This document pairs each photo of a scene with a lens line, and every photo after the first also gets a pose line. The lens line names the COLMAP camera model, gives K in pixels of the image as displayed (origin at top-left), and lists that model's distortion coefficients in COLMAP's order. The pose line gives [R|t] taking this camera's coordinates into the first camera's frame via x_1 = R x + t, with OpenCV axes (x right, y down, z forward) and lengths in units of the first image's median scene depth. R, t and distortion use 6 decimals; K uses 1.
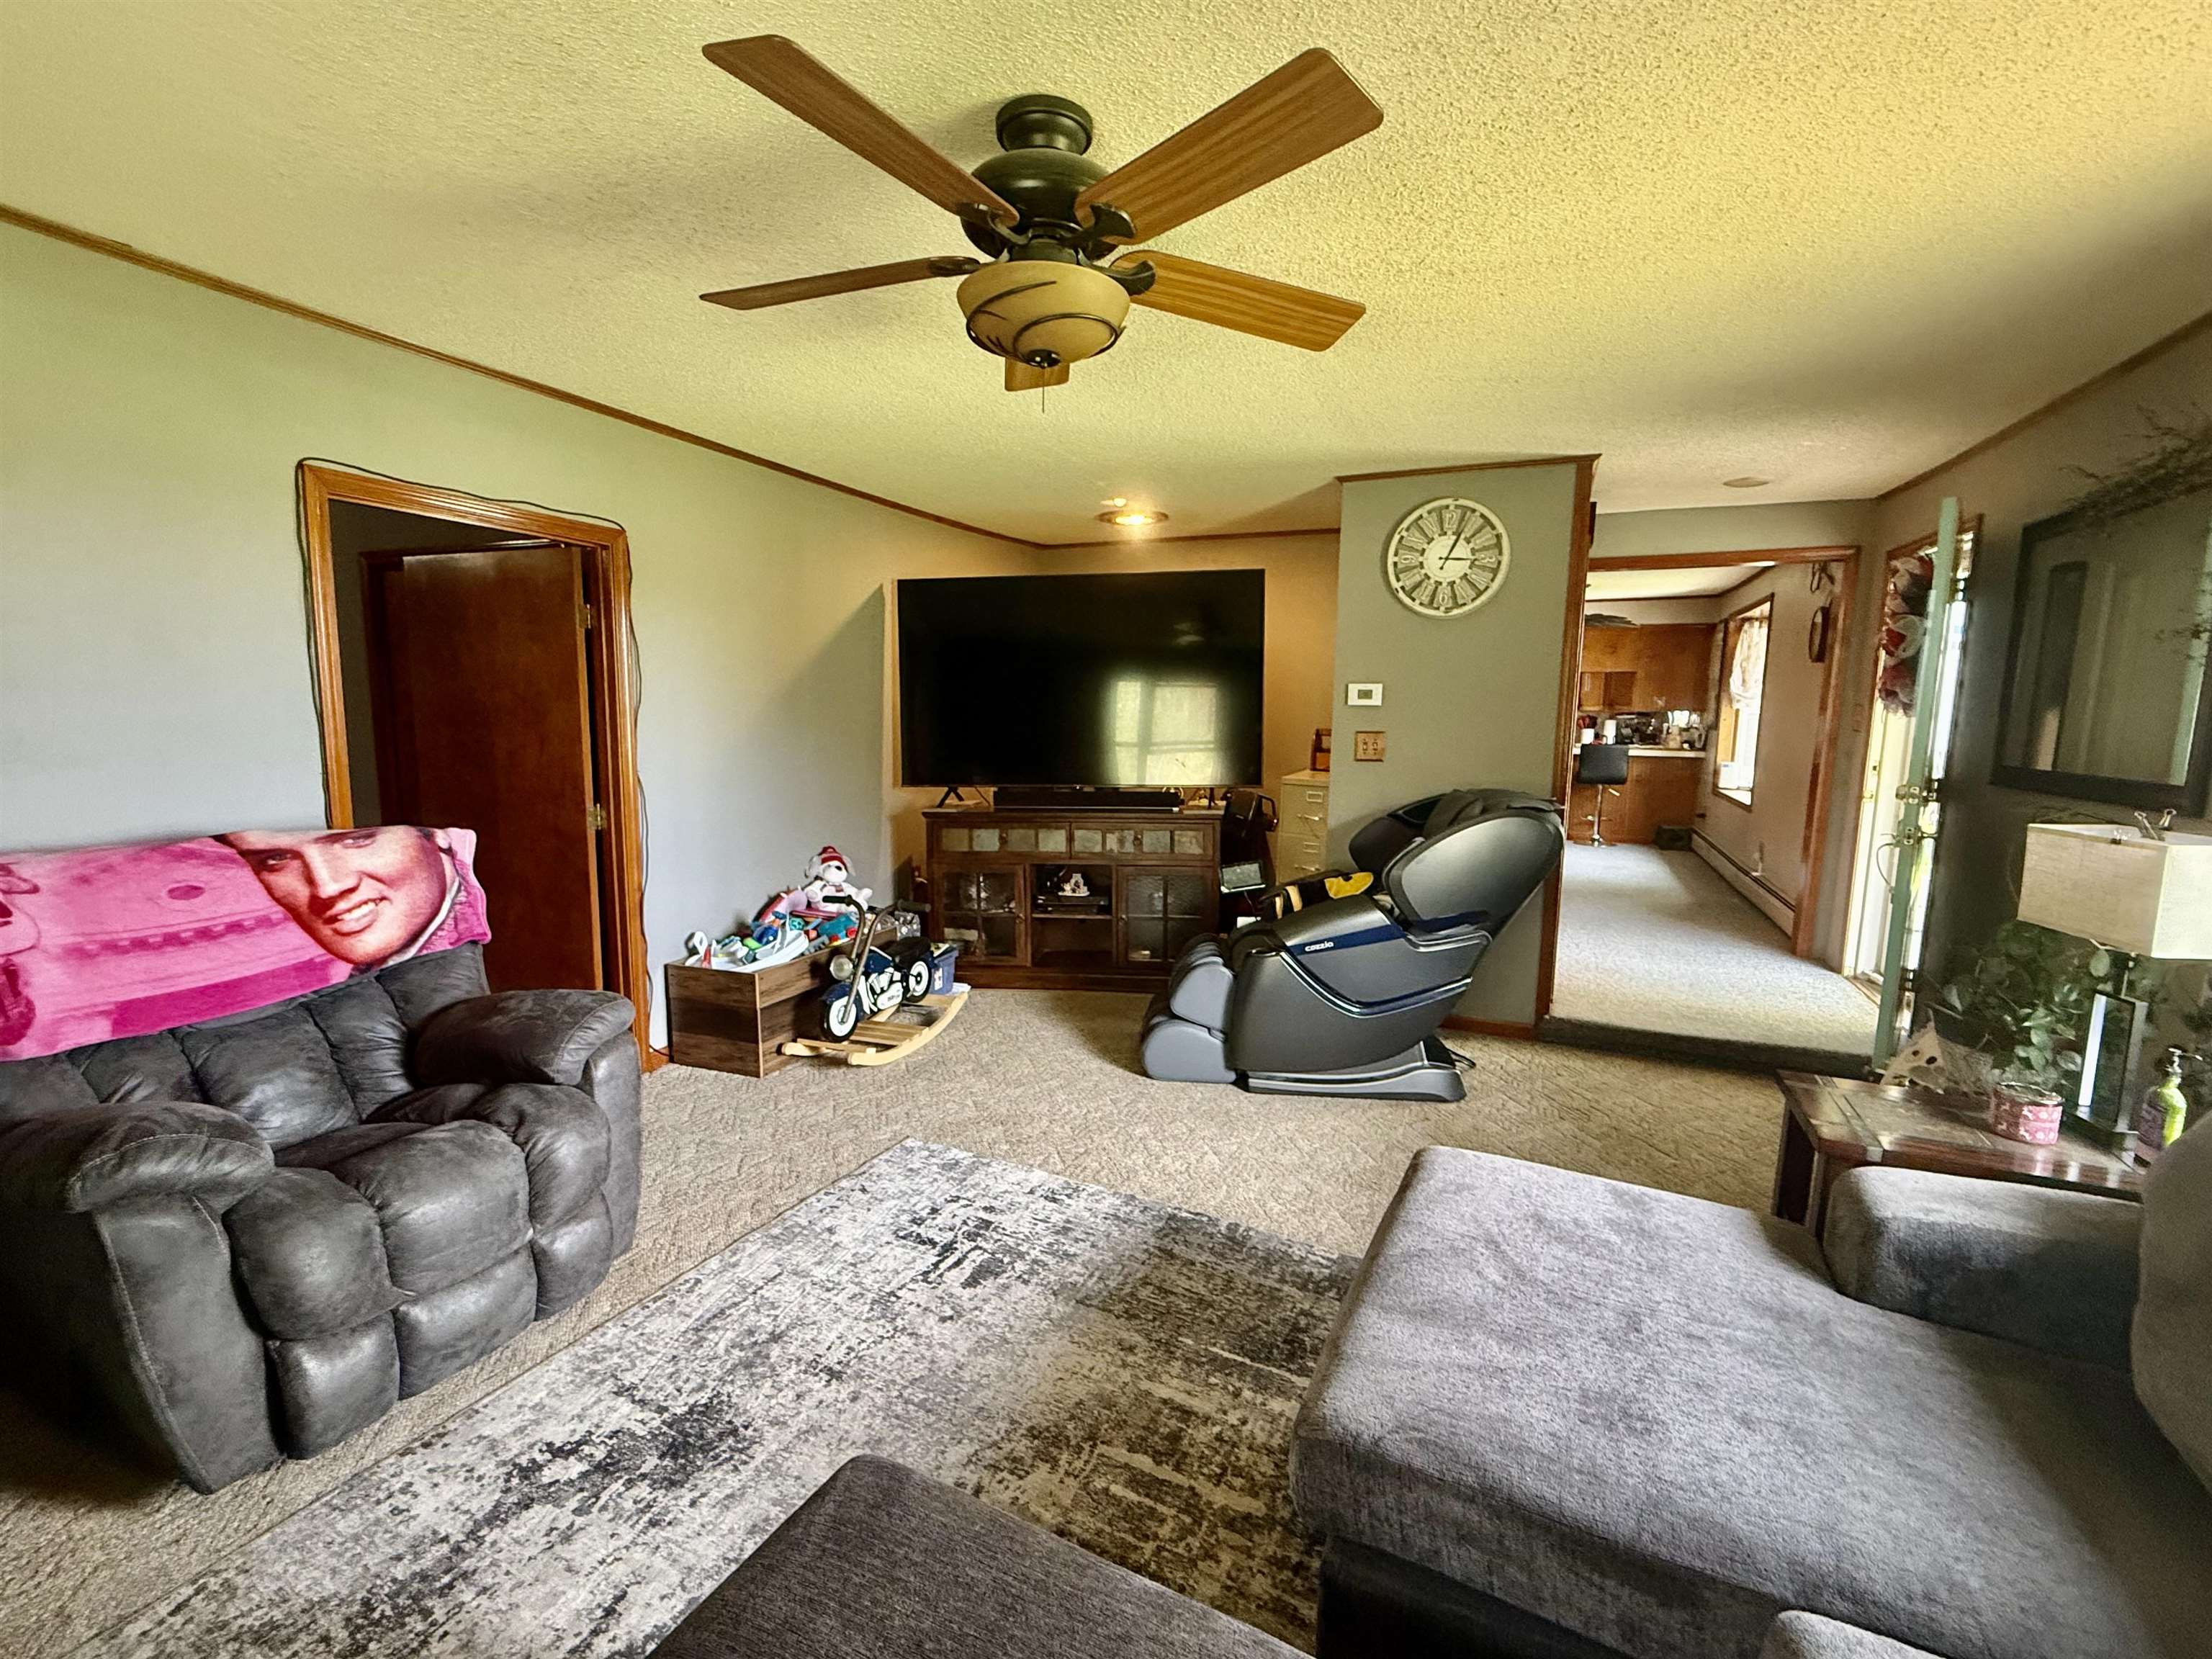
lens RADIAL K [[976.7, 0, 1109.1], [0, 976.7, 831.3], [0, 0, 1]] dist [-0.001152, 0.000396]
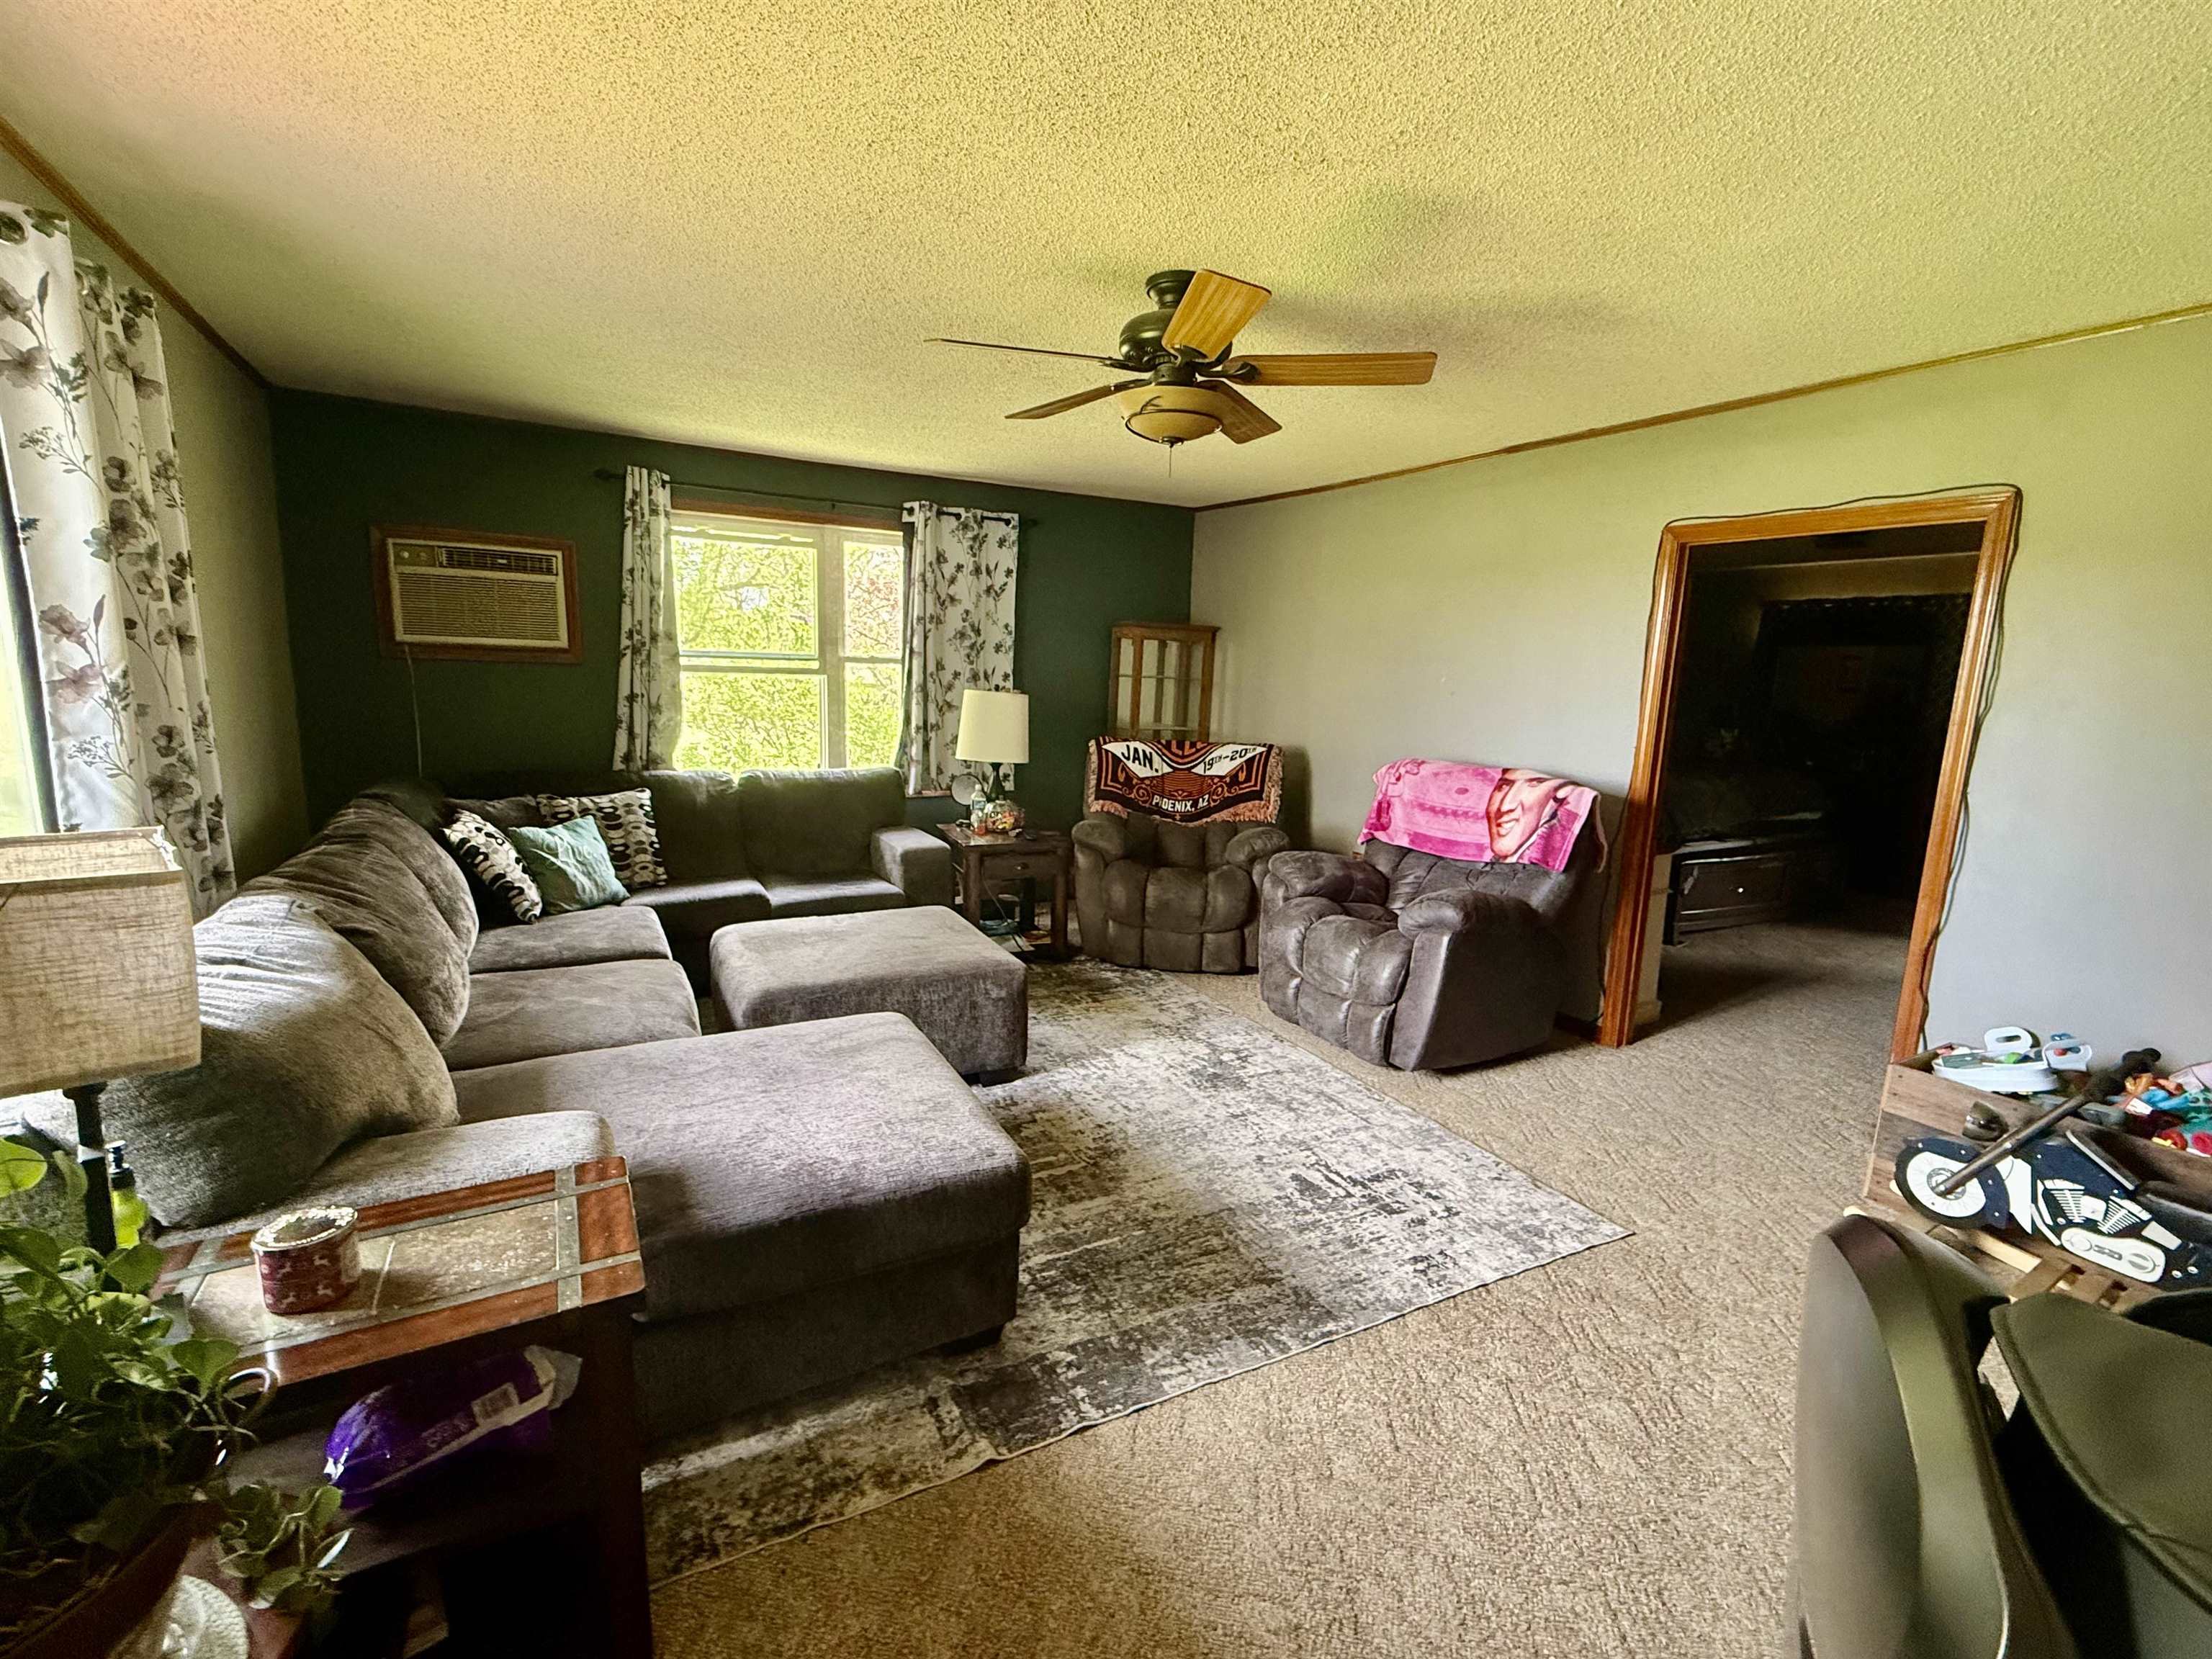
lens RADIAL K [[976.7, 0, 1108.0], [0, 976.7, 839.2], [0, 0, 1]] dist [-0.001152, 0.000396]
pose [[-0.592679, 0.100857, -0.799099, 0.874981], [-0.143462, 0.963045, 0.227953, -0.160084], [0.792559, 0.249744, -0.556308, 1.350638]]
